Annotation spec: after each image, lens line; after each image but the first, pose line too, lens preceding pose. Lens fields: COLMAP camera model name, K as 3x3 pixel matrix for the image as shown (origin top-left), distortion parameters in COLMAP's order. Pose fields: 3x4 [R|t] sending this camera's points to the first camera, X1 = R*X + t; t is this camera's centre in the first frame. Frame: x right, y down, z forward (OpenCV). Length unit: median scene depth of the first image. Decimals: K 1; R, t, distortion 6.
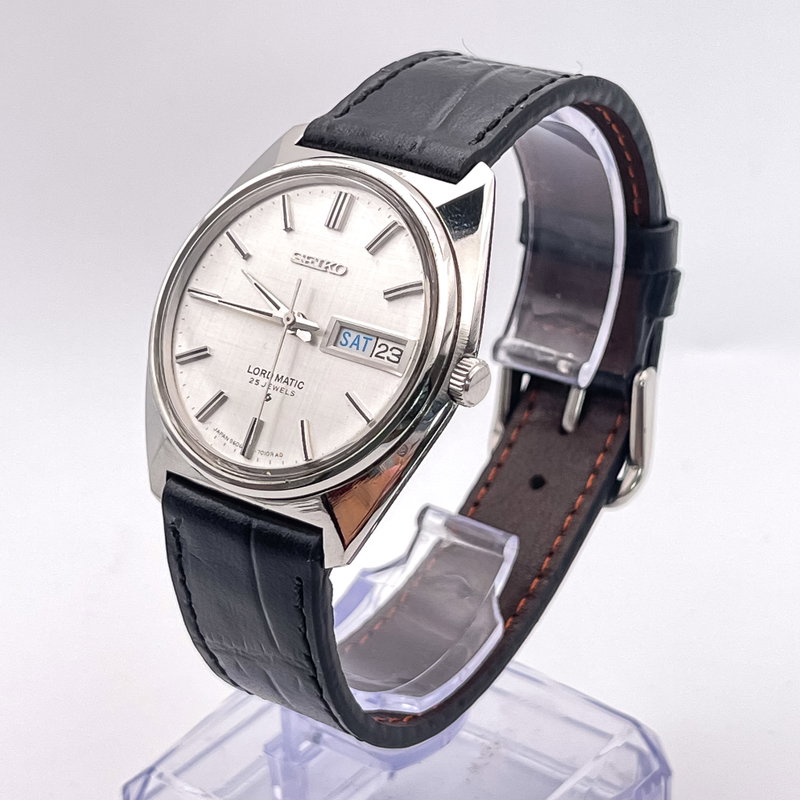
lens RADIAL K [[1964.2, 0, 400.1], [0, 1964.2, 398.1], [0, 0, 1]] dist [0.087898, 0.000000]
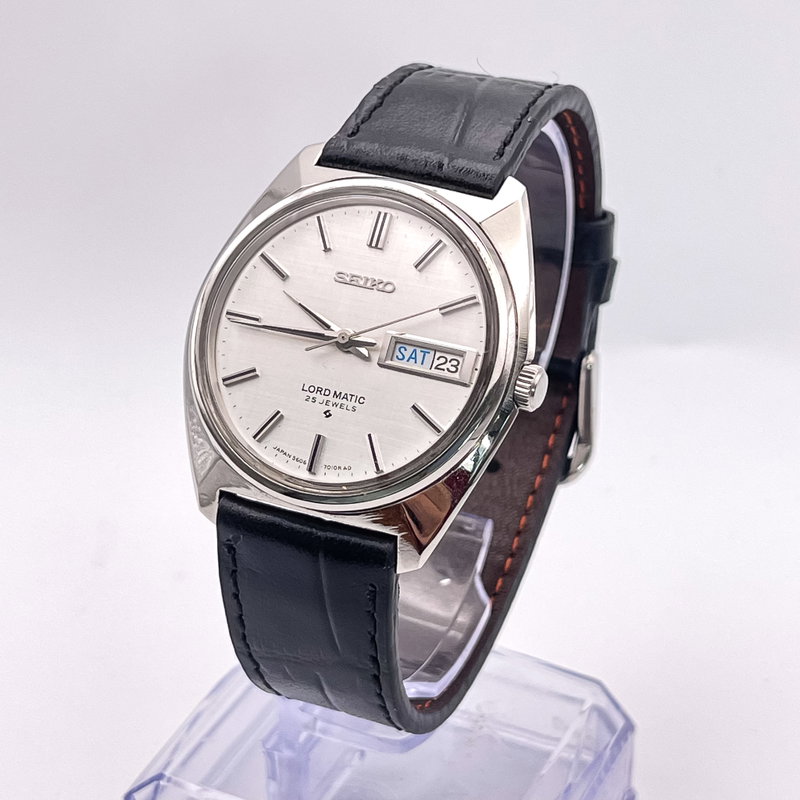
lens RADIAL K [[1964.2, 0, 398.8], [0, 1964.2, 401.6], [0, 0, 1]] dist [0.087898, 0.000000]
pose [[0.976750, -0.068527, 0.203135, -0.232120], [0.062052, 0.997346, 0.038085, -0.042349], [-0.205206, -0.024595, 0.978410, -0.022151]]
